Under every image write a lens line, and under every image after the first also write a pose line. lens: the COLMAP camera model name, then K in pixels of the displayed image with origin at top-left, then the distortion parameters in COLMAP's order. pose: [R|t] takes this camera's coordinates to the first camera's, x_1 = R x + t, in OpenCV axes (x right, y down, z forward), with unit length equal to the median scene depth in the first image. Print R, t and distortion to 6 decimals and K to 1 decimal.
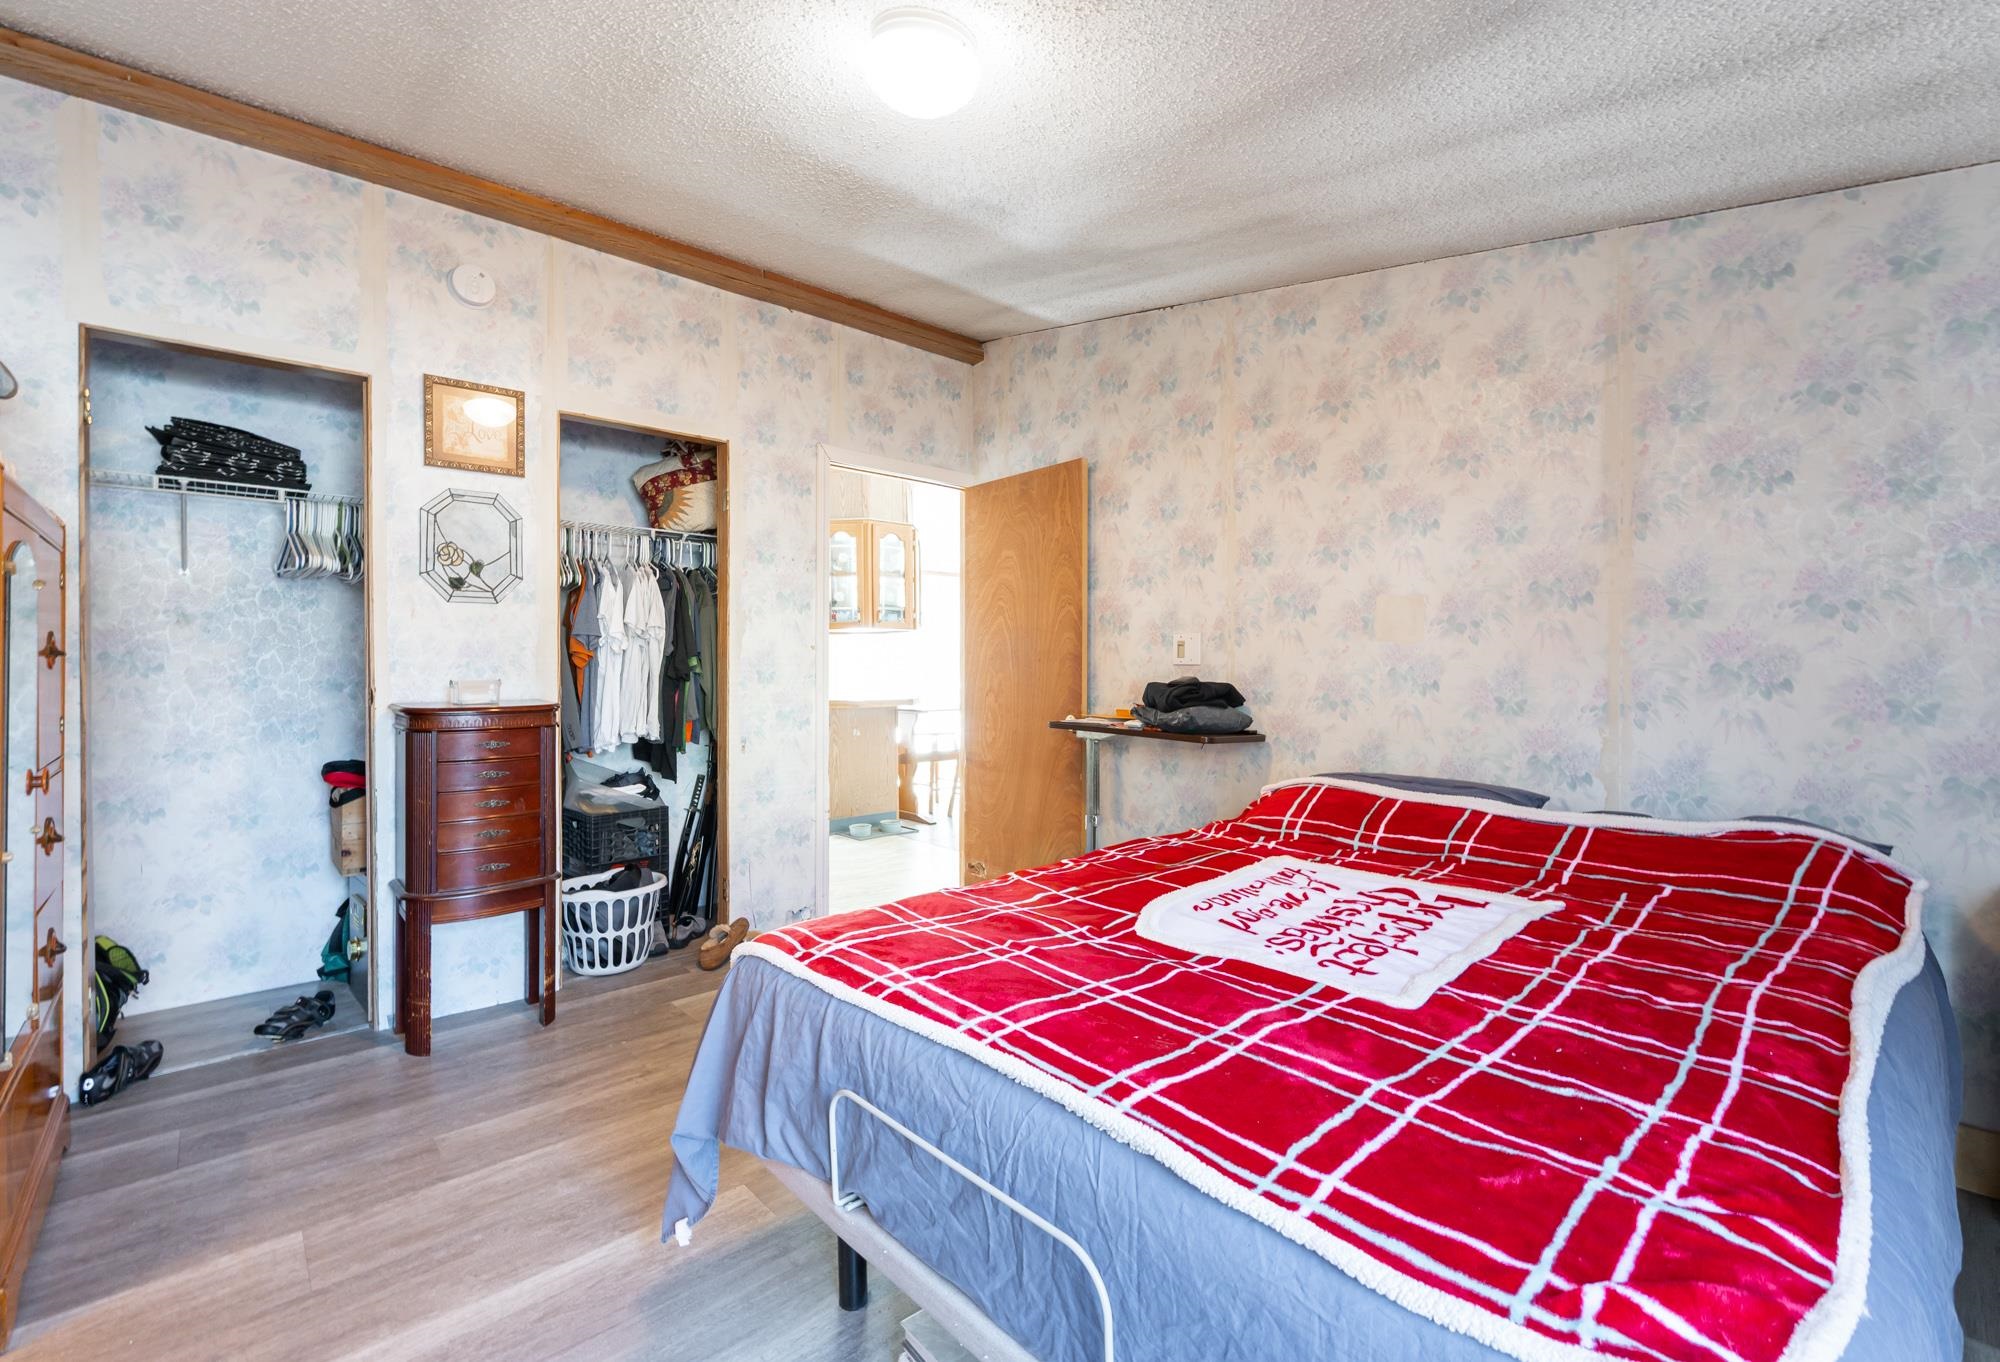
lens RADIAL K [[881.1, 0, 988.1], [0, 881.1, 669.3], [0, 0, 1]] dist [-0.009705, -0.000113]
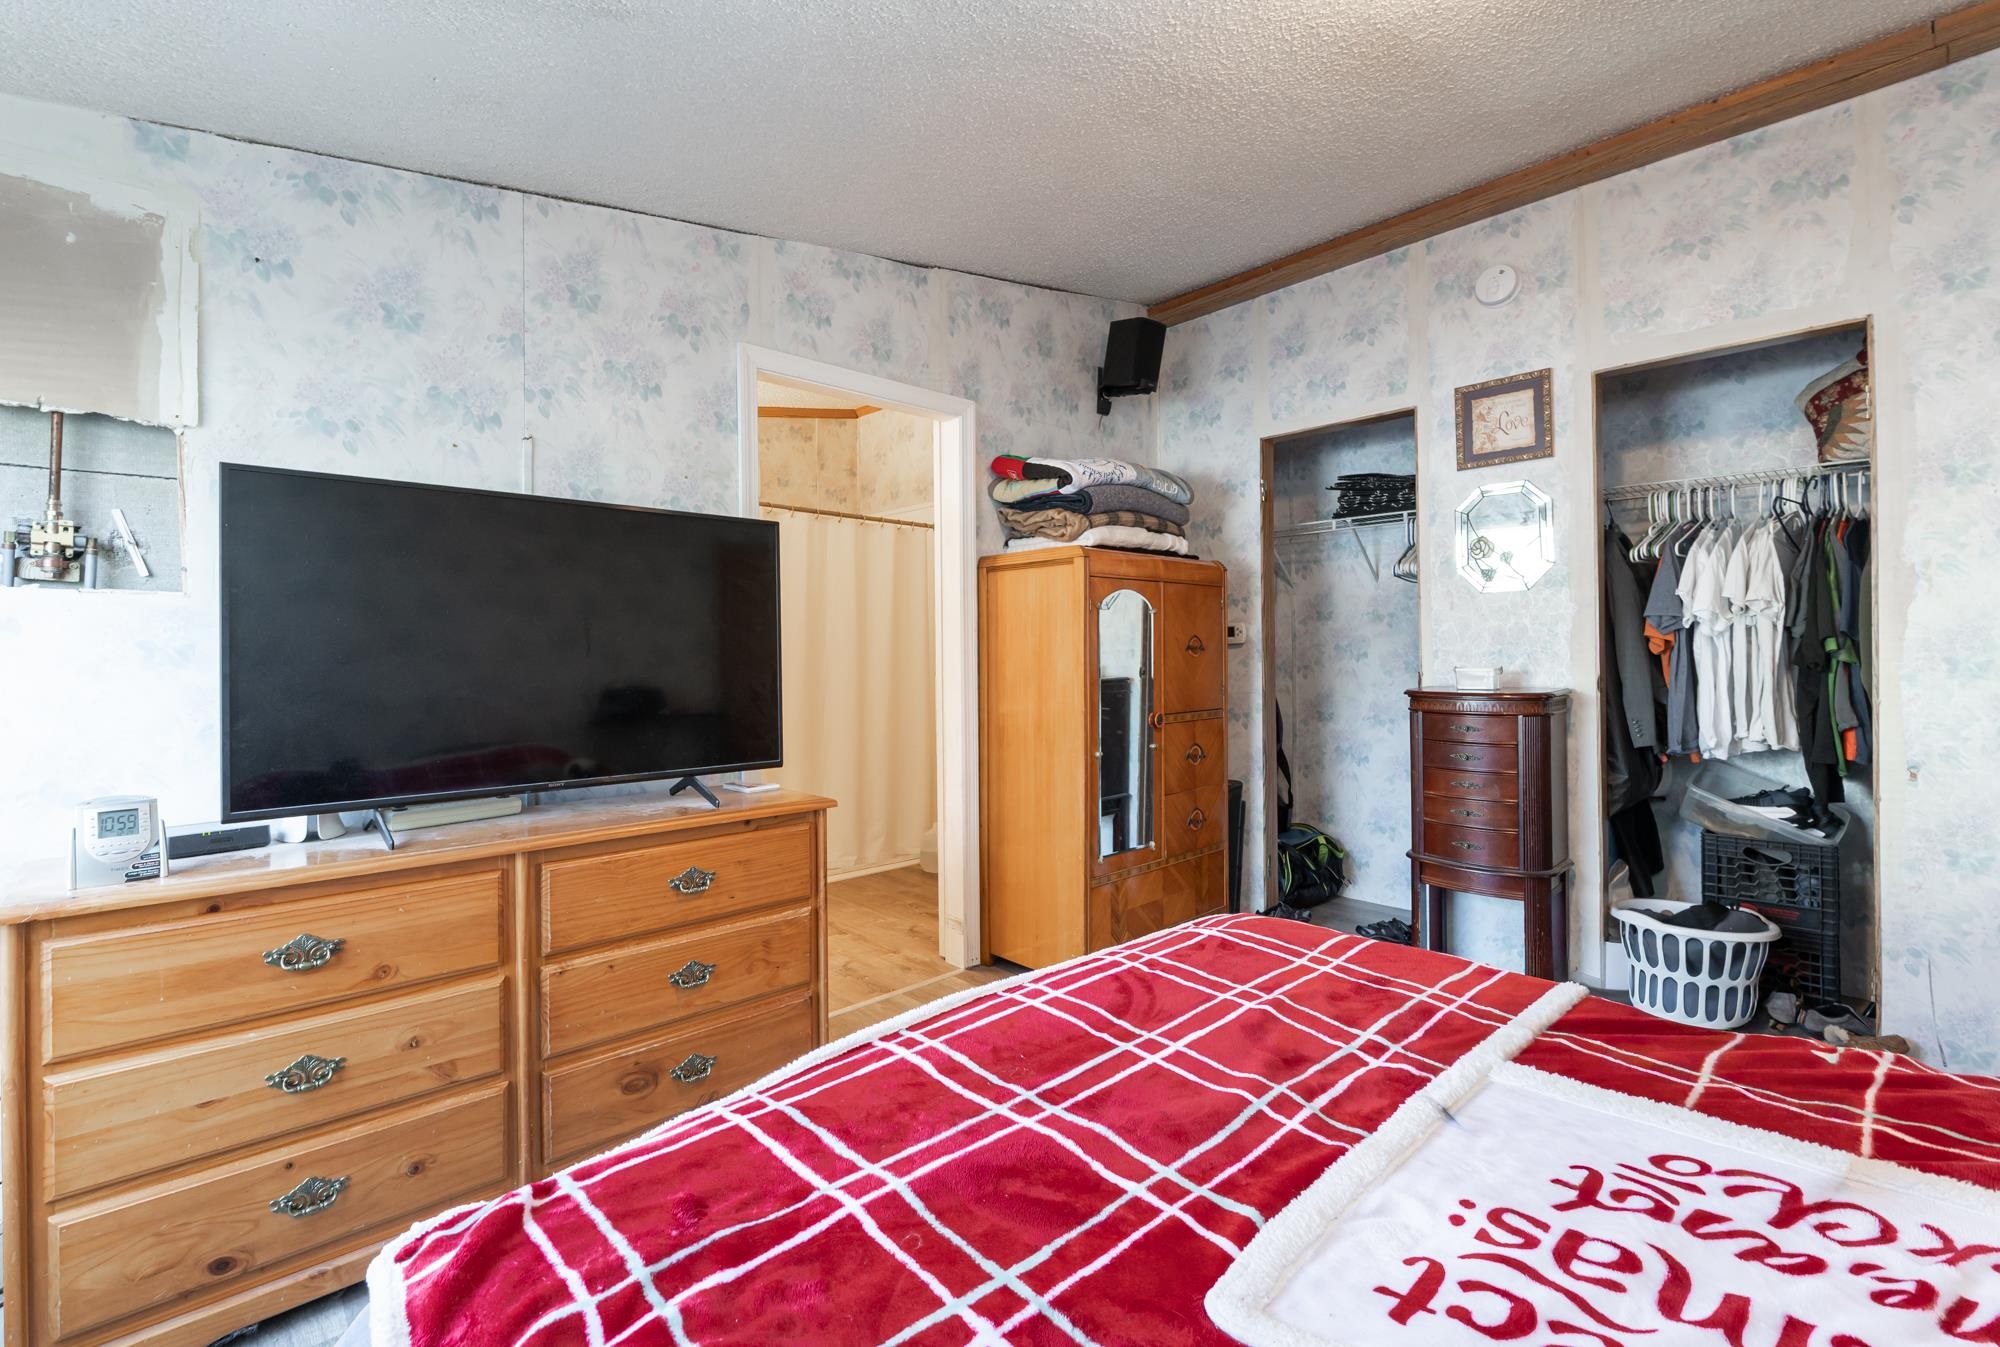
lens RADIAL K [[898.9, 0, 992.7], [0, 898.9, 655.9], [0, 0, 1]] dist [-0.008970, 0.000117]
pose [[0.004117, 0.002562, -0.999988, 0.495263], [0.004906, 0.999985, 0.002583, -0.006502], [0.999979, -0.004917, 0.004105, 0.422399]]
